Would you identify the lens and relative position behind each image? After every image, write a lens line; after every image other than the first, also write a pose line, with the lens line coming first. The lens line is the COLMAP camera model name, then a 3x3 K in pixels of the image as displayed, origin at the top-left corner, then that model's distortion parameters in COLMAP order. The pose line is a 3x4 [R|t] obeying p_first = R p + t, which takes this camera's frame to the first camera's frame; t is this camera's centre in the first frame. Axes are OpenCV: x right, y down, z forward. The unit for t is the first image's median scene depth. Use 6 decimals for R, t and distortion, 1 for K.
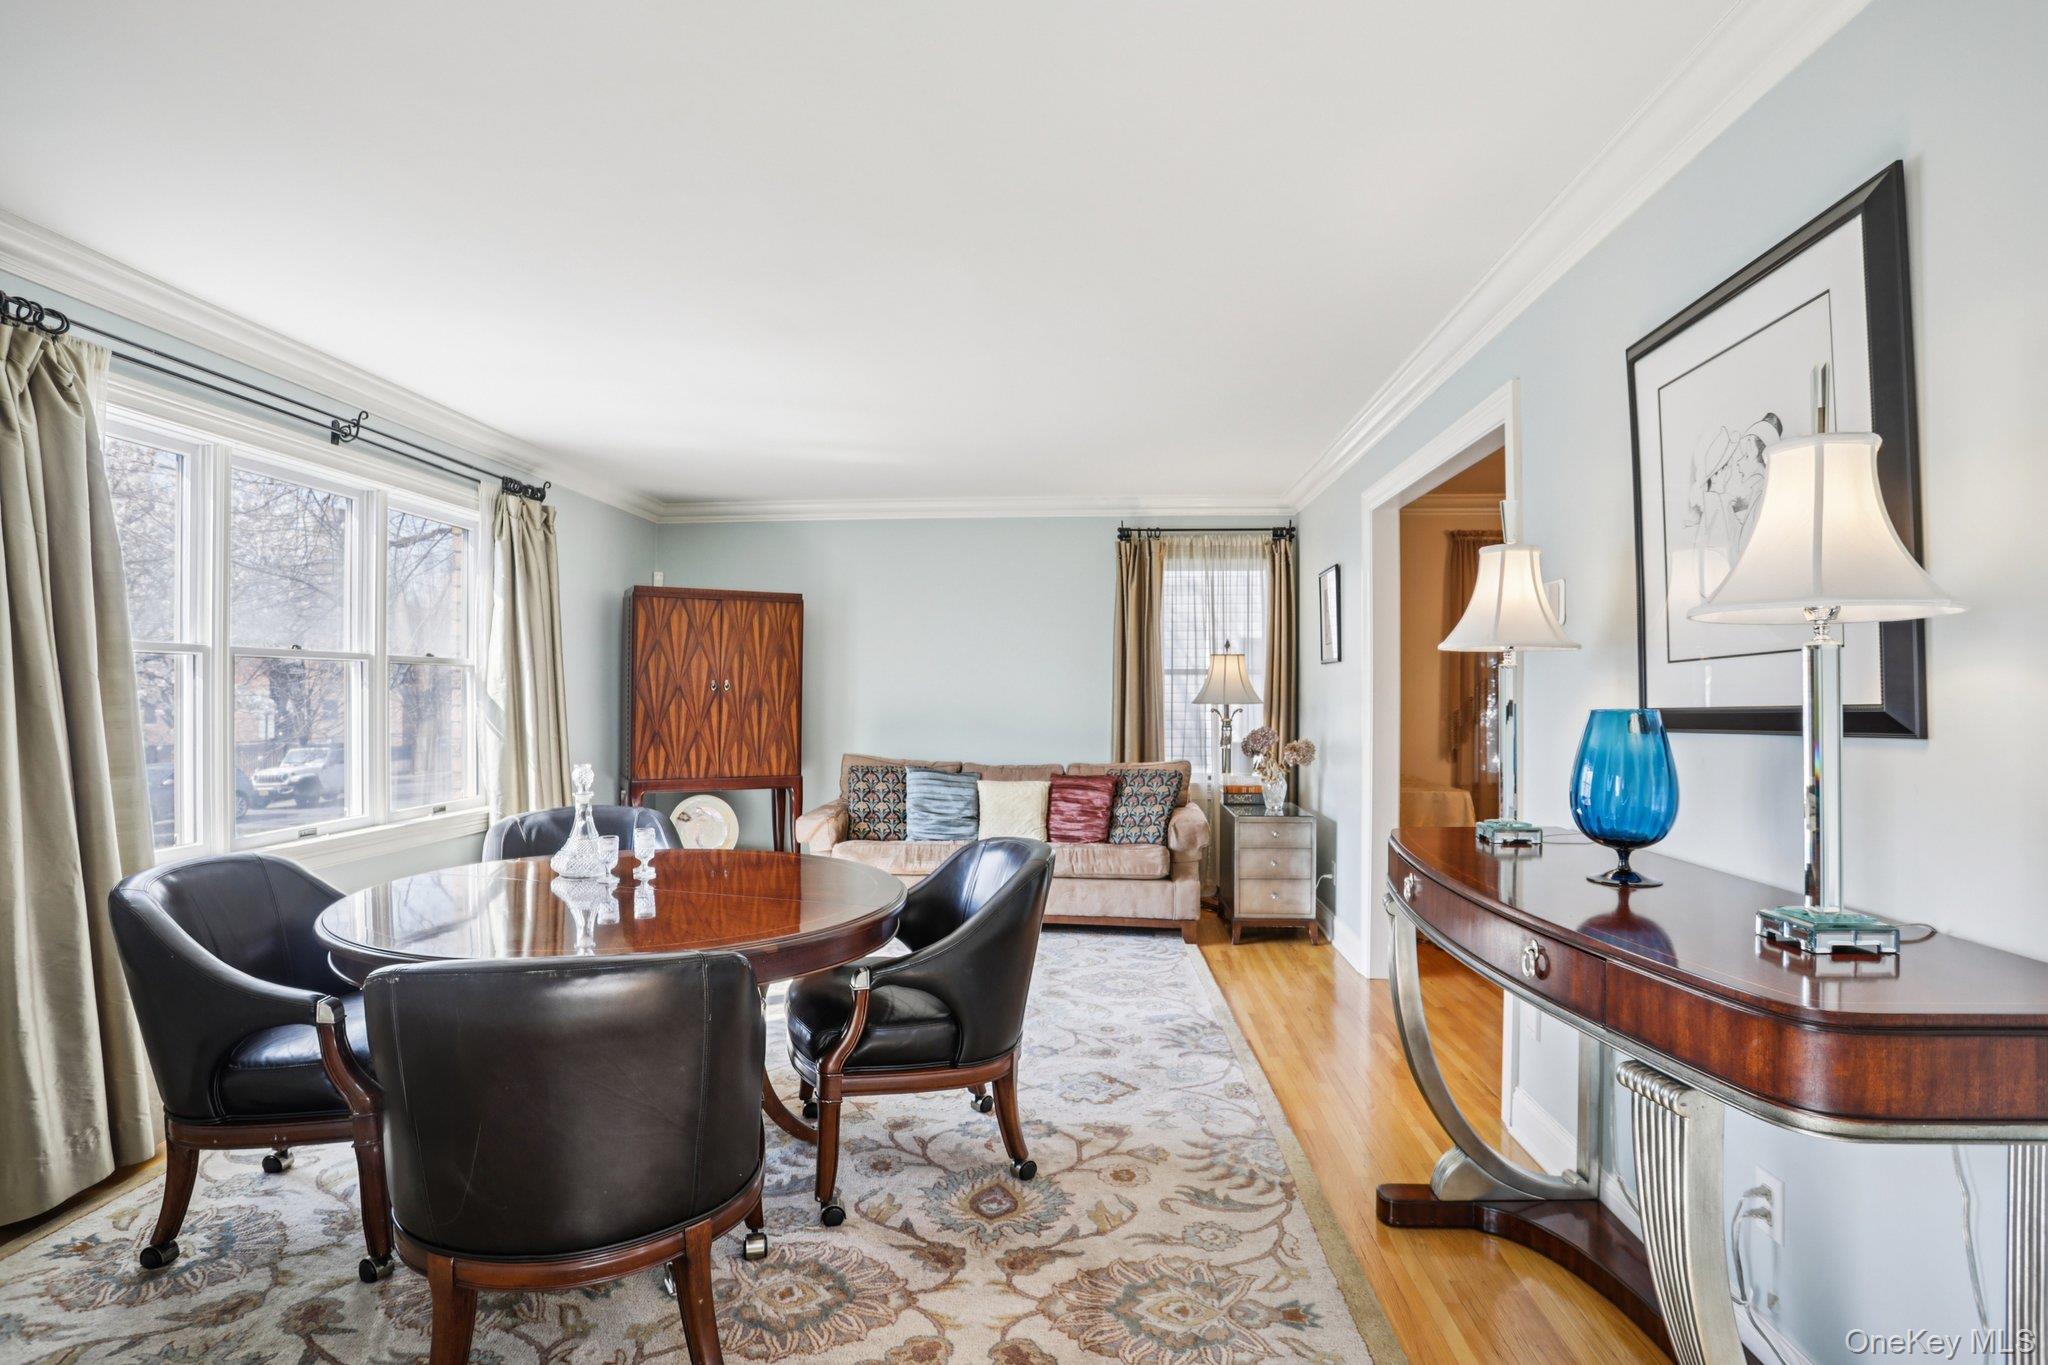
lens RADIAL K [[1005.0, 0, 1024.0], [0, 1005.0, 682.5], [0, 0, 1]] dist [-0.083440, 0.038515]
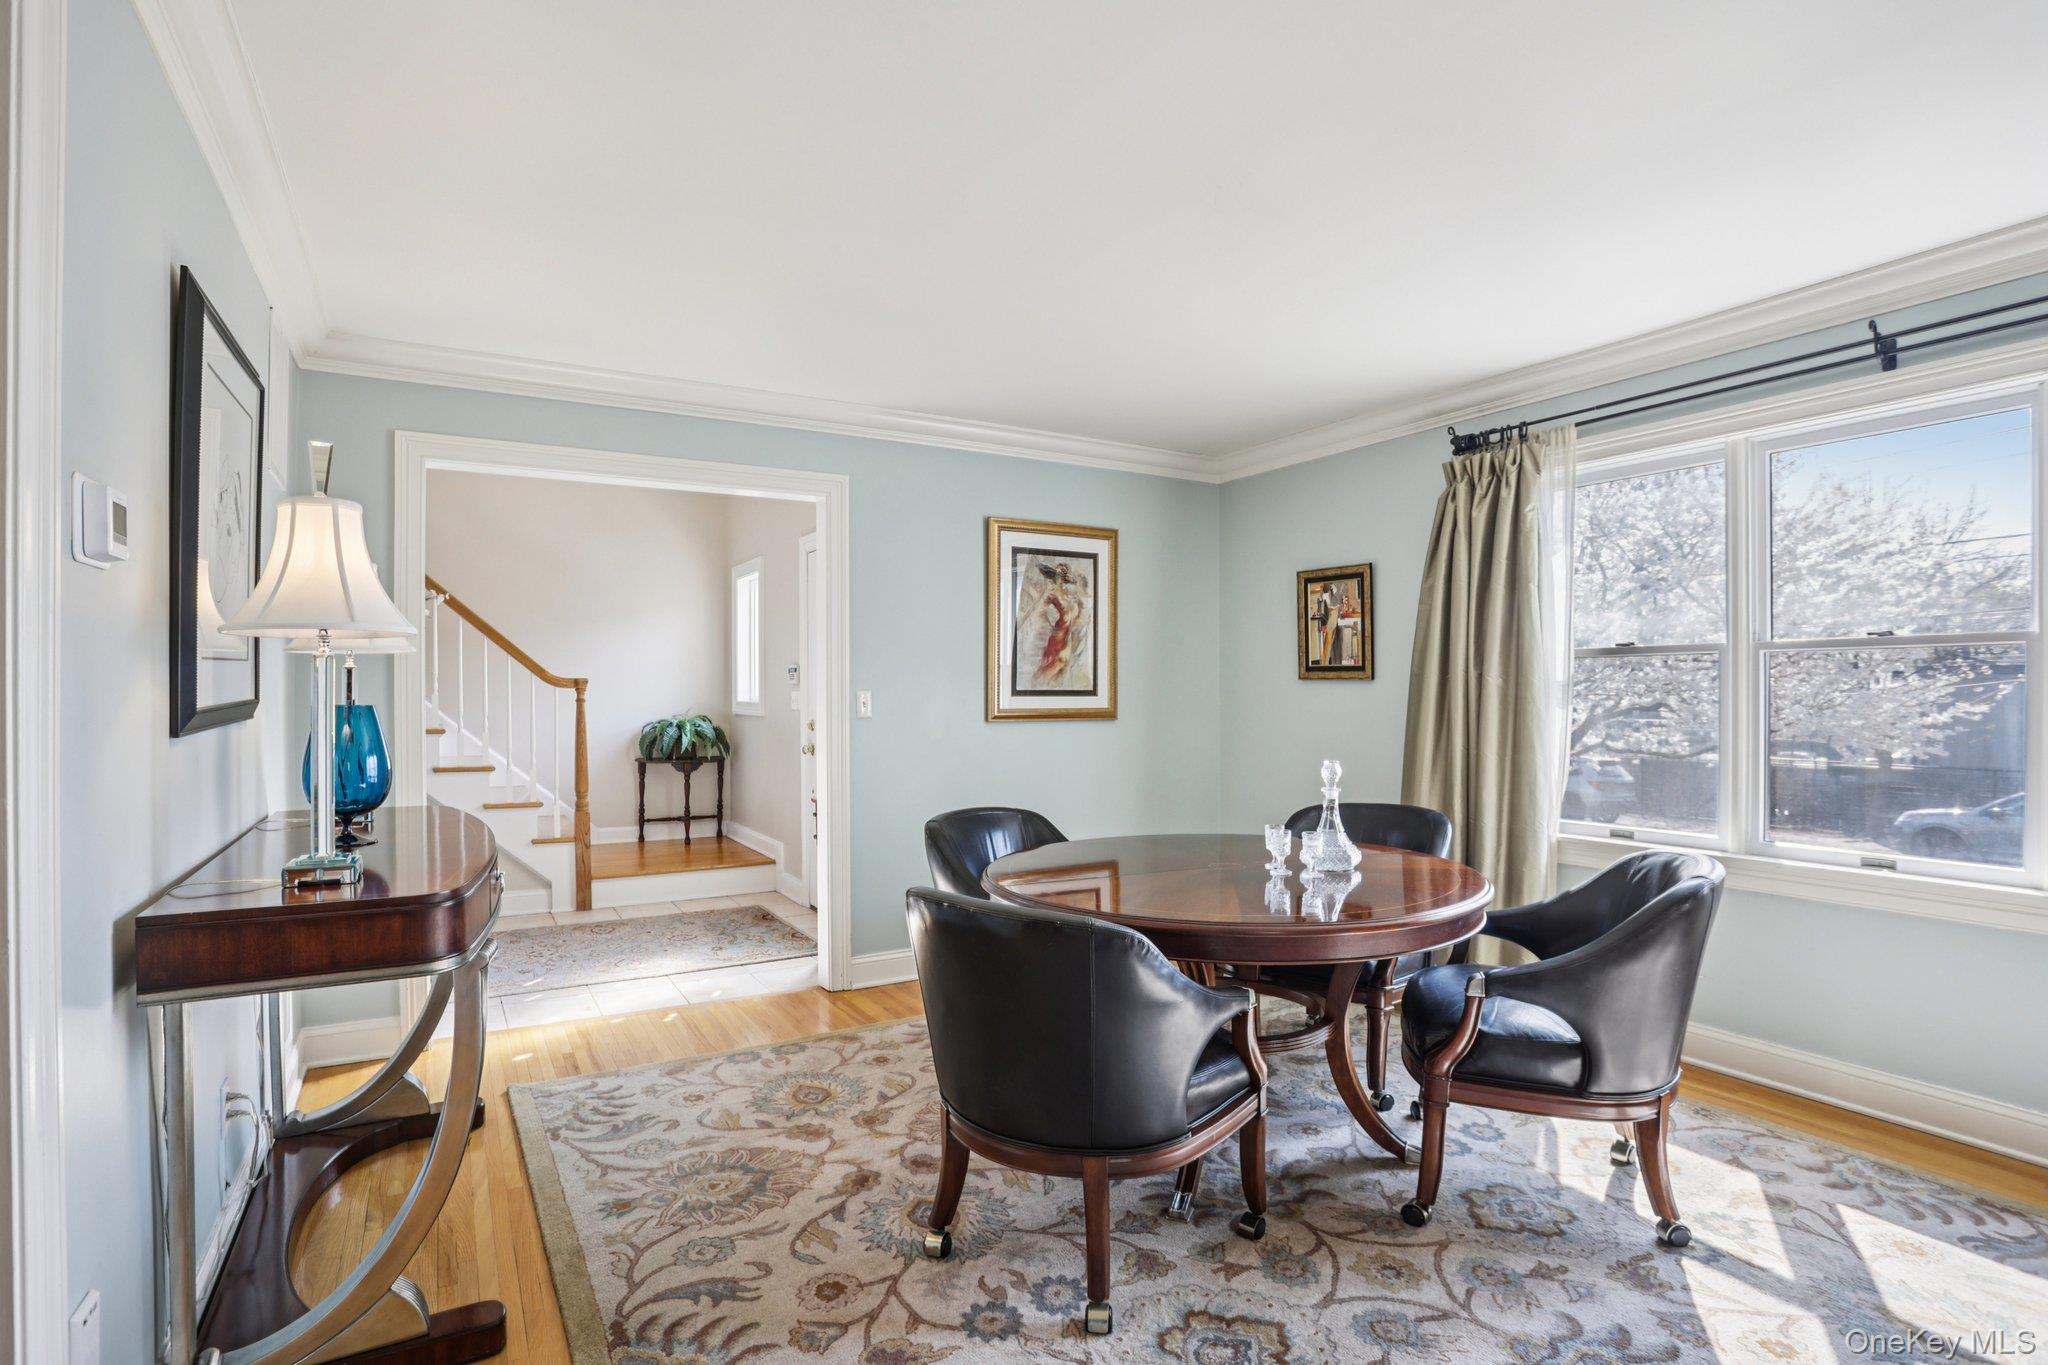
lens RADIAL K [[1005.0, 0, 1024.0], [0, 1005.0, 682.5], [0, 0, 1]] dist [-0.083440, 0.038515]
pose [[-0.821872, -0.001708, -0.569669, 0.434363], [0.007835, 0.999867, -0.014302, 0.015228], [0.569618, -0.016218, -0.821750, 1.785197]]
